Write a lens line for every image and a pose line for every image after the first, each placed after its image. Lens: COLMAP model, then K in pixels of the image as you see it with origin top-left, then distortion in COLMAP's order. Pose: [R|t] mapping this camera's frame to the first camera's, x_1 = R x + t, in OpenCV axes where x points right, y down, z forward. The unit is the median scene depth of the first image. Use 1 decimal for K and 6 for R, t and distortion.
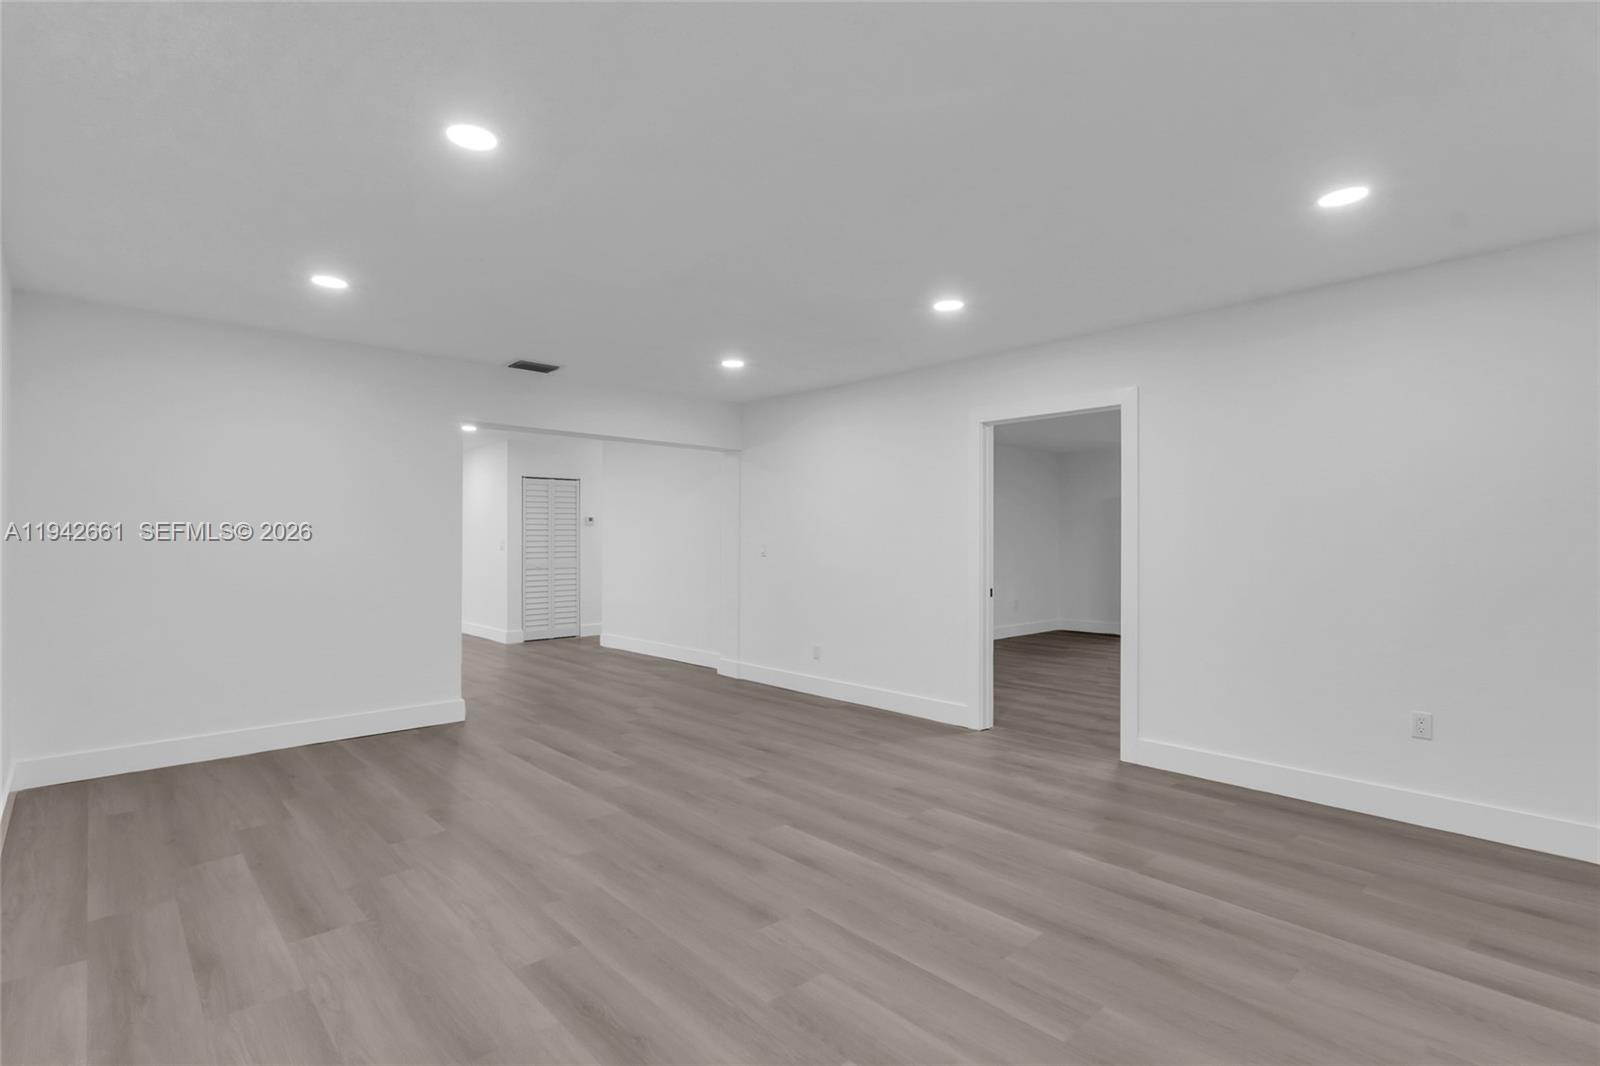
lens RADIAL K [[768.1, 0, 788.8], [0, 768.1, 534.5], [0, 0, 1]] dist [-0.000804, 0.002174]
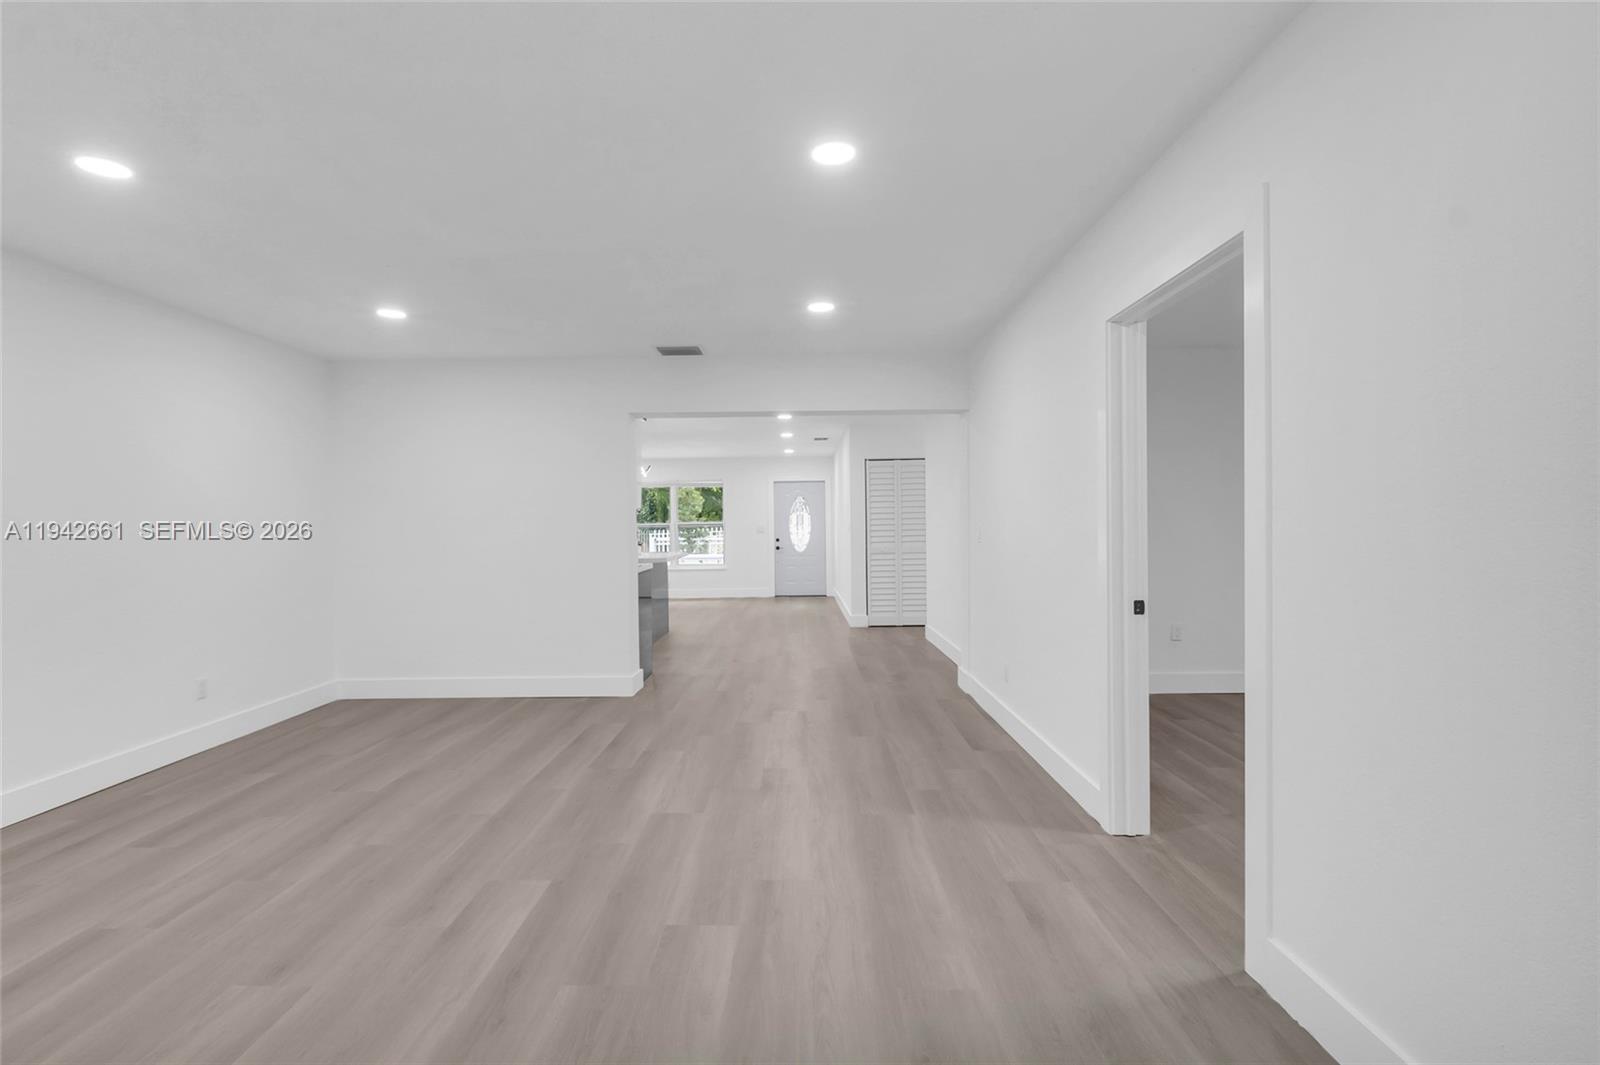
lens RADIAL K [[768.1, 0, 795.0], [0, 768.1, 534.4], [0, 0, 1]] dist [-0.000804, 0.002174]
pose [[0.722259, -0.003858, -0.691612, 0.585772], [0.019827, 0.999689, 0.015128, 0.008201], [0.691339, -0.024639, 0.722110, 0.484043]]
